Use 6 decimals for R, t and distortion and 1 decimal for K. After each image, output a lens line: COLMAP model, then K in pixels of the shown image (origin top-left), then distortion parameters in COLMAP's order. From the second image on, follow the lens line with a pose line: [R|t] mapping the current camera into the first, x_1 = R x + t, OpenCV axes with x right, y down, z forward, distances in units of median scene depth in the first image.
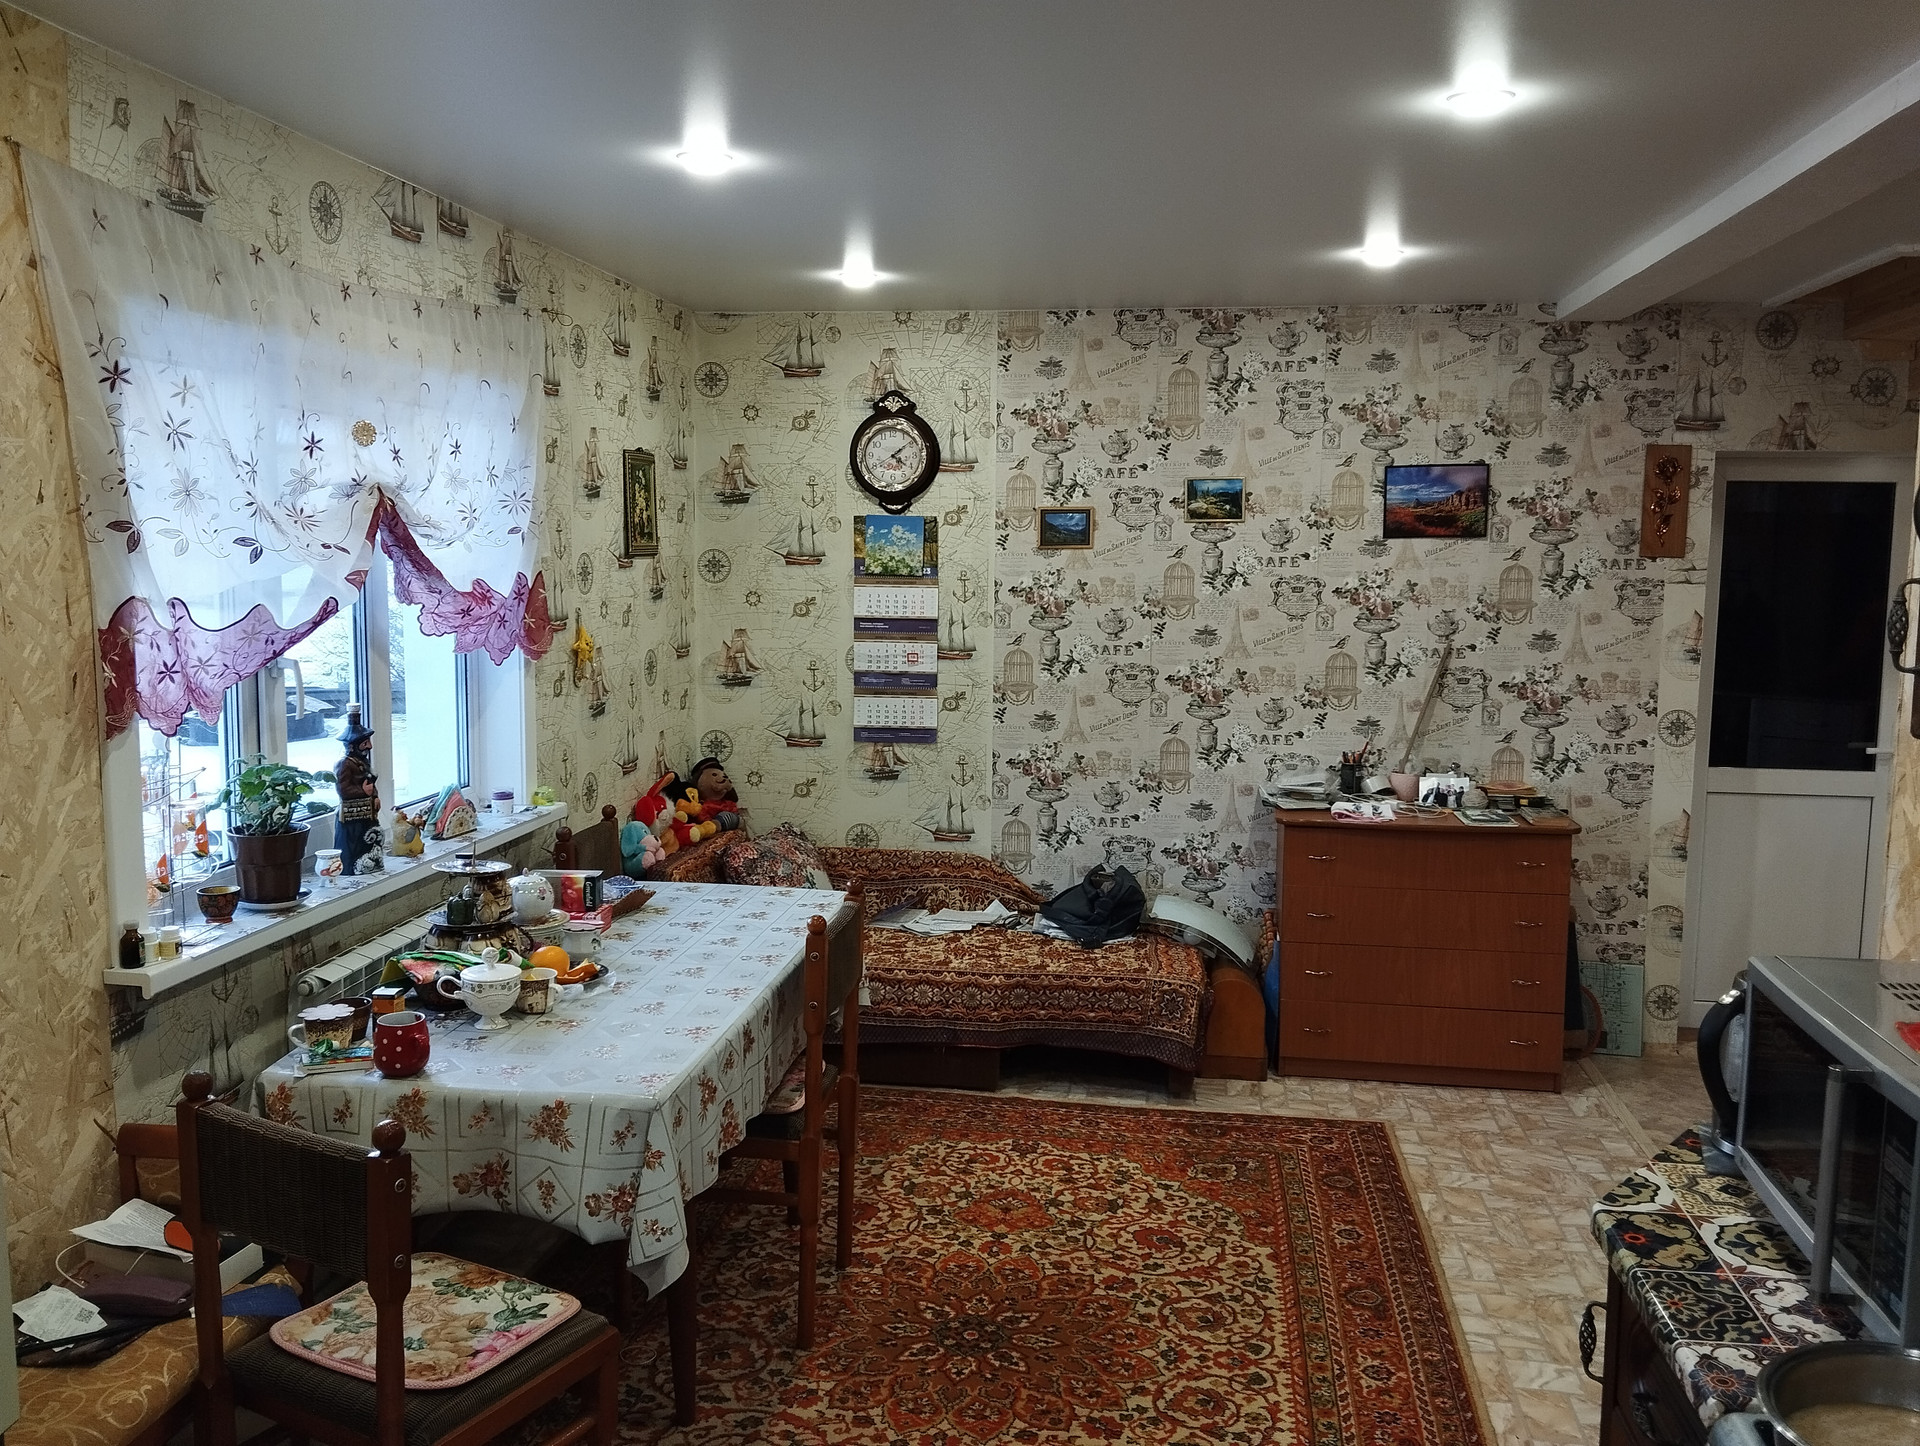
lens RADIAL K [[1574.9, 0, 960.3], [0, 1574.9, 722.2], [0, 0, 1]] dist [0.060539, -0.011953]
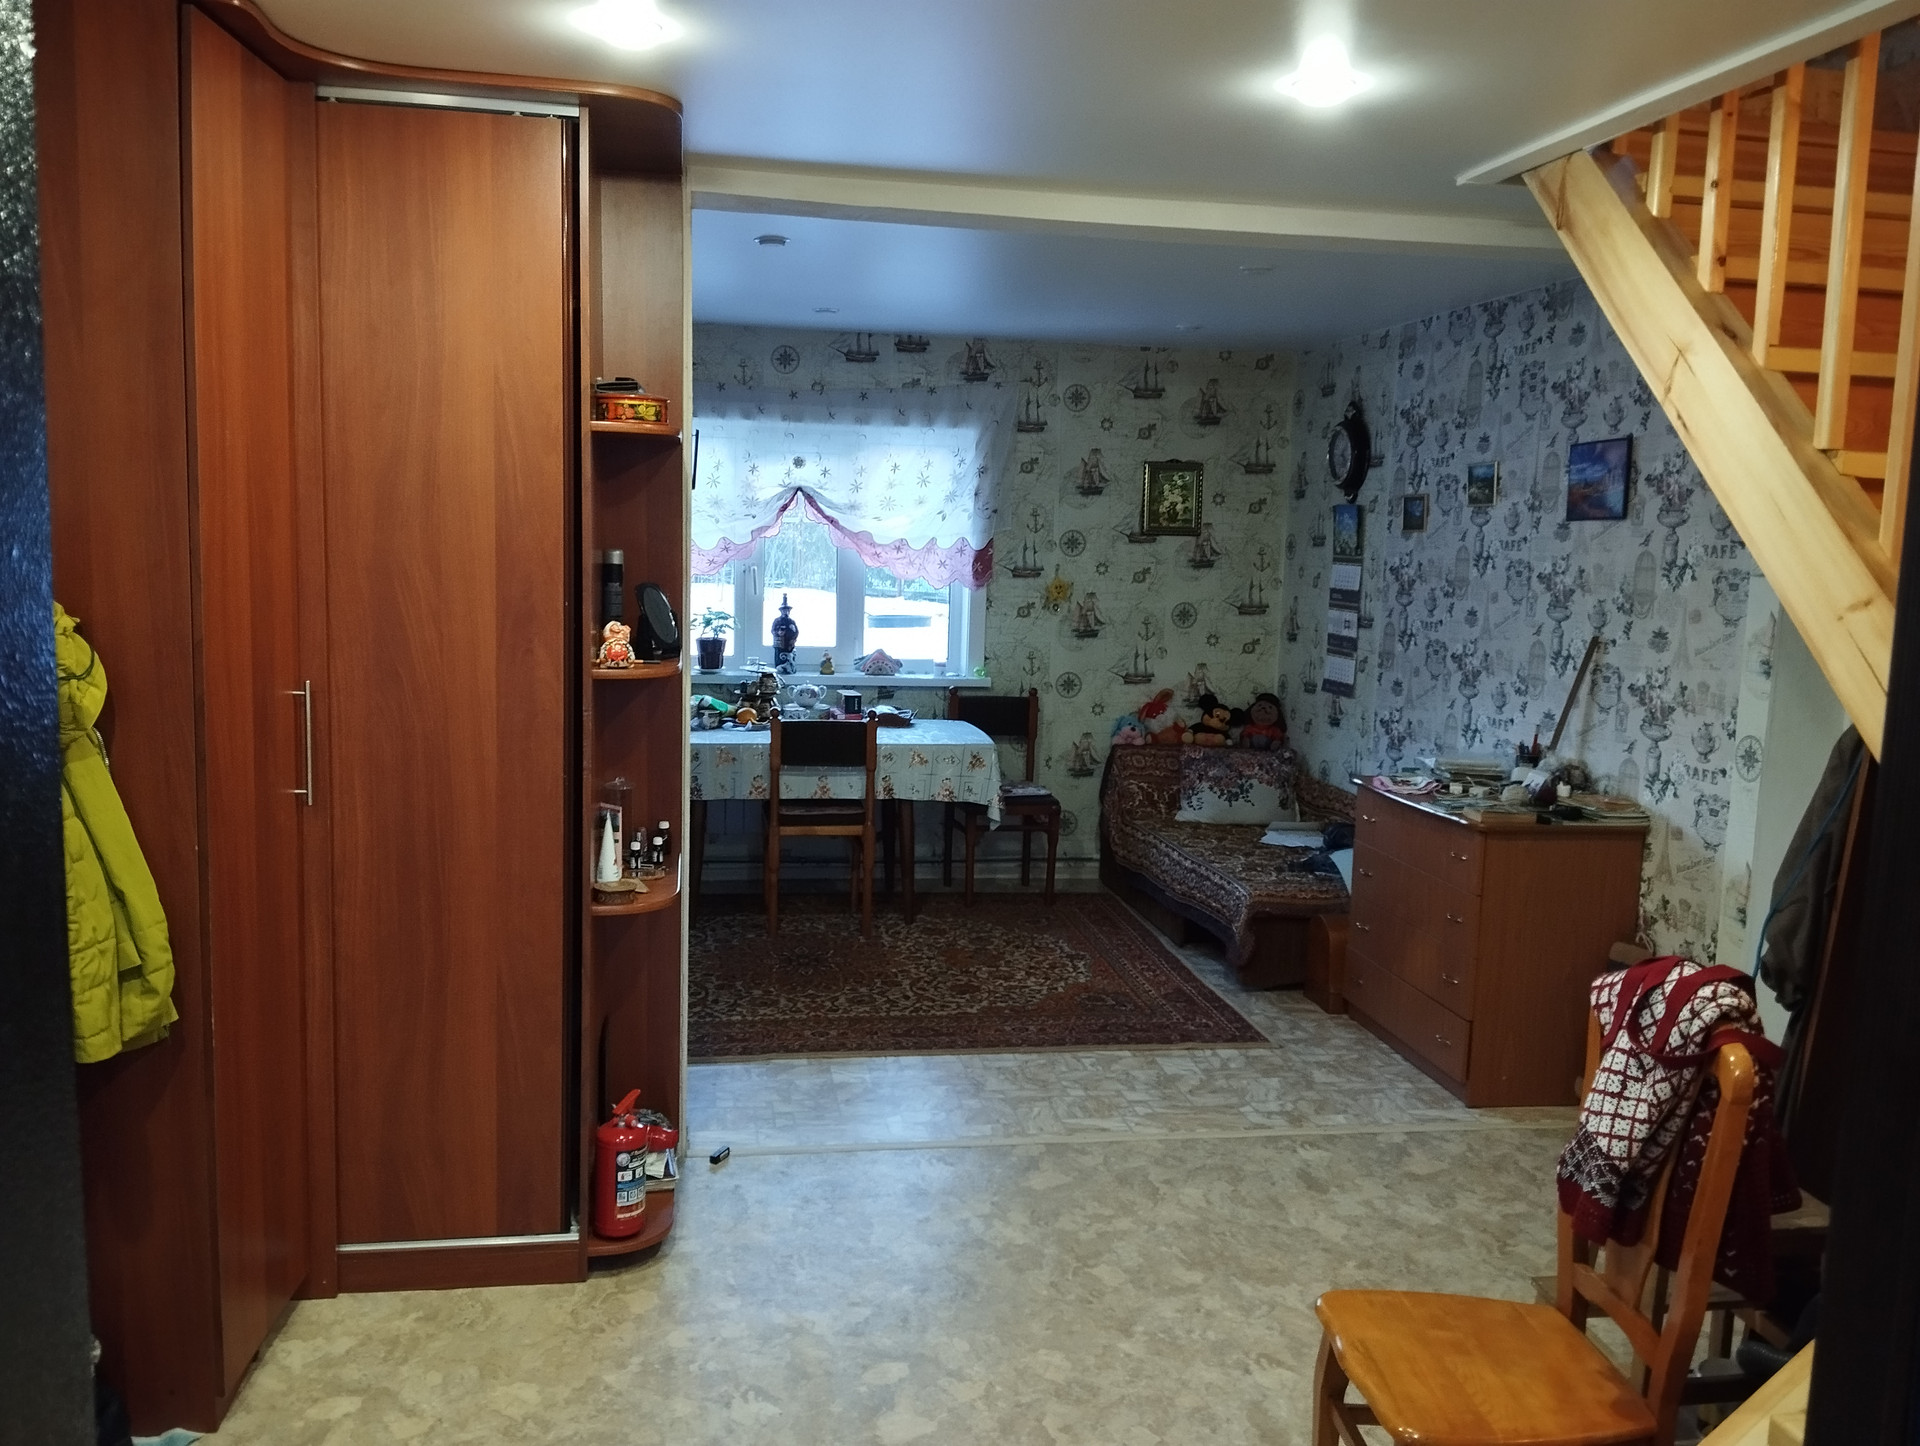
lens RADIAL K [[1574.9, 0, 960.3], [0, 1574.9, 722.6], [0, 0, 1]] dist [0.060539, -0.011953]
pose [[0.303129, 0.117232, -0.945711, 1.076711], [-0.134429, 0.987741, 0.079354, -0.024203], [0.943420, 0.103076, 0.315173, 0.373251]]
